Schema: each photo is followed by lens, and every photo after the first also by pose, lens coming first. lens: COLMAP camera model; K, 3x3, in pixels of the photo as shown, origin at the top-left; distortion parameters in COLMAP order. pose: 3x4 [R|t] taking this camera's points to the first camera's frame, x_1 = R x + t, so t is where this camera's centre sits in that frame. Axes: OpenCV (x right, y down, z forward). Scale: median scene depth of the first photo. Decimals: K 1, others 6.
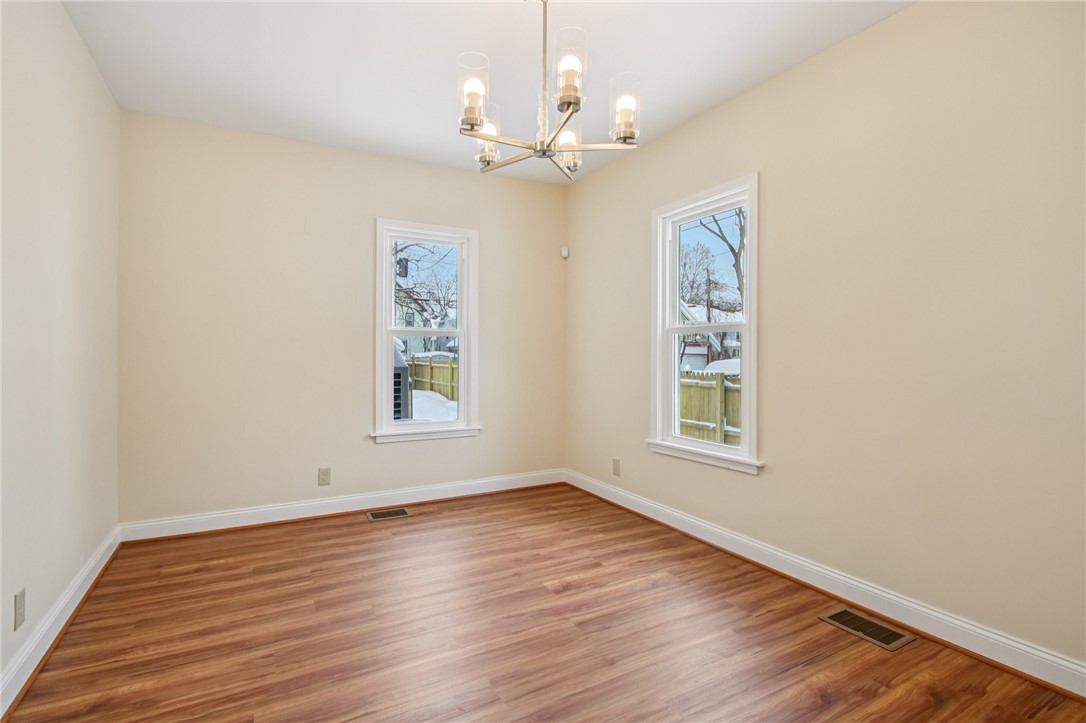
lens RADIAL K [[504.0, 0, 529.2], [0, 504.0, 352.4], [0, 0, 1]] dist [0.001811, -0.015539]
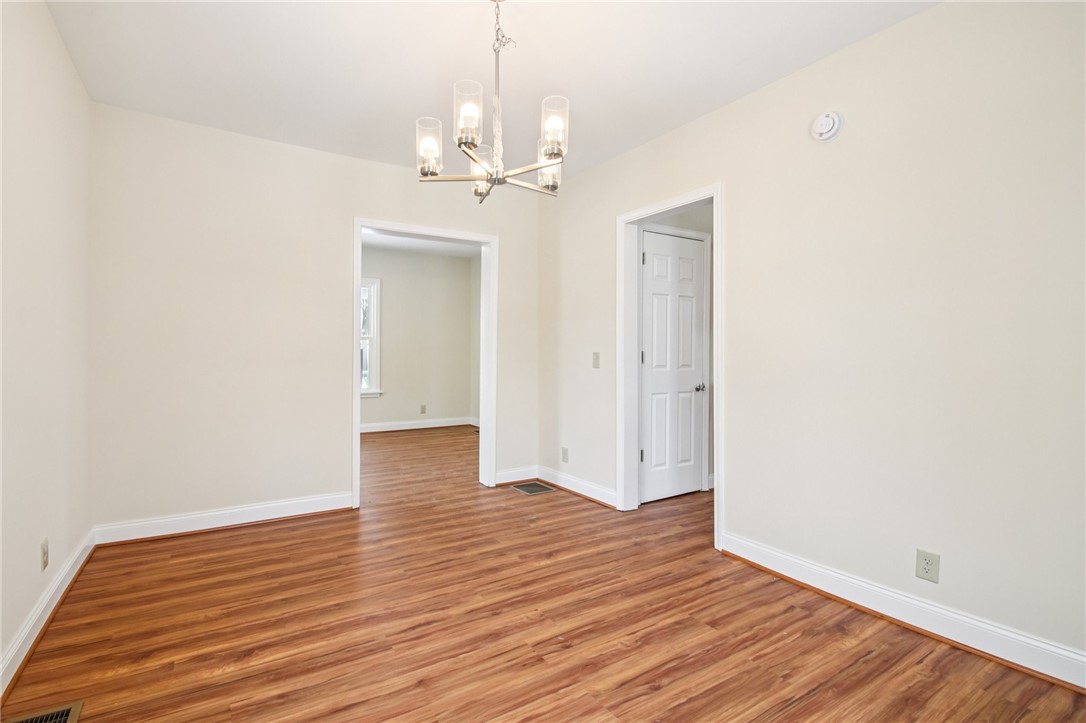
lens RADIAL K [[504.0, 0, 529.2], [0, 504.0, 352.4], [0, 0, 1]] dist [0.001811, -0.015539]
pose [[-0.997329, -0.006592, -0.072739, 0.035522], [-0.006395, 0.999975, -0.002933, 0.002718], [0.072757, -0.002460, -0.997347, 2.021814]]
